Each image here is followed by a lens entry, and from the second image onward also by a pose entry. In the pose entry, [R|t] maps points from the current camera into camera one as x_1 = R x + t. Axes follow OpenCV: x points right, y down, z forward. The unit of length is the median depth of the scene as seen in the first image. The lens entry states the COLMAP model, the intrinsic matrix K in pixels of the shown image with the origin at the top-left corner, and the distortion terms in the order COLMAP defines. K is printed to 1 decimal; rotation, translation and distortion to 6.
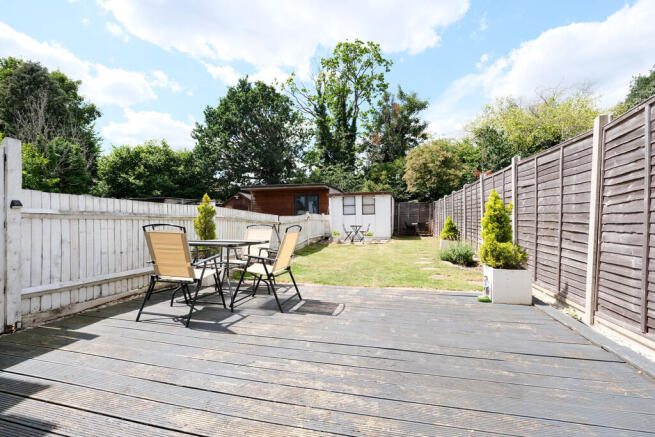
lens RADIAL K [[283.0, 0, 327.5], [0, 283.0, 218.5], [0, 0, 1]] dist [-0.002851, -0.000442]
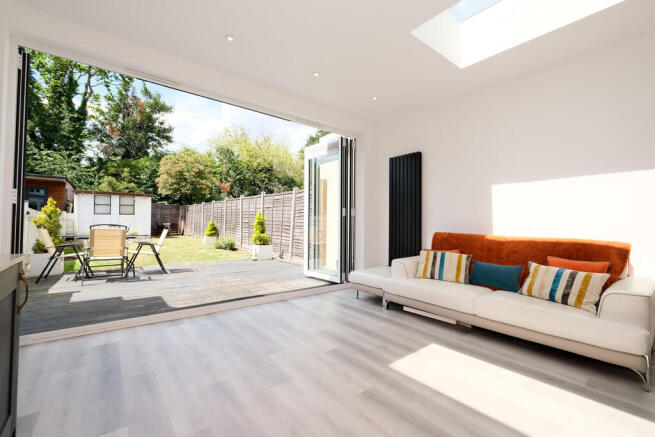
lens RADIAL K [[283.0, 0, 327.5], [0, 283.0, 218.5], [0, 0, 1]] dist [-0.002851, -0.000442]
pose [[0.620051, 0.028360, 0.784049, -0.142510], [-0.026481, 0.999534, -0.015213, -0.002839], [-0.784115, -0.011330, 0.620512, -0.138878]]
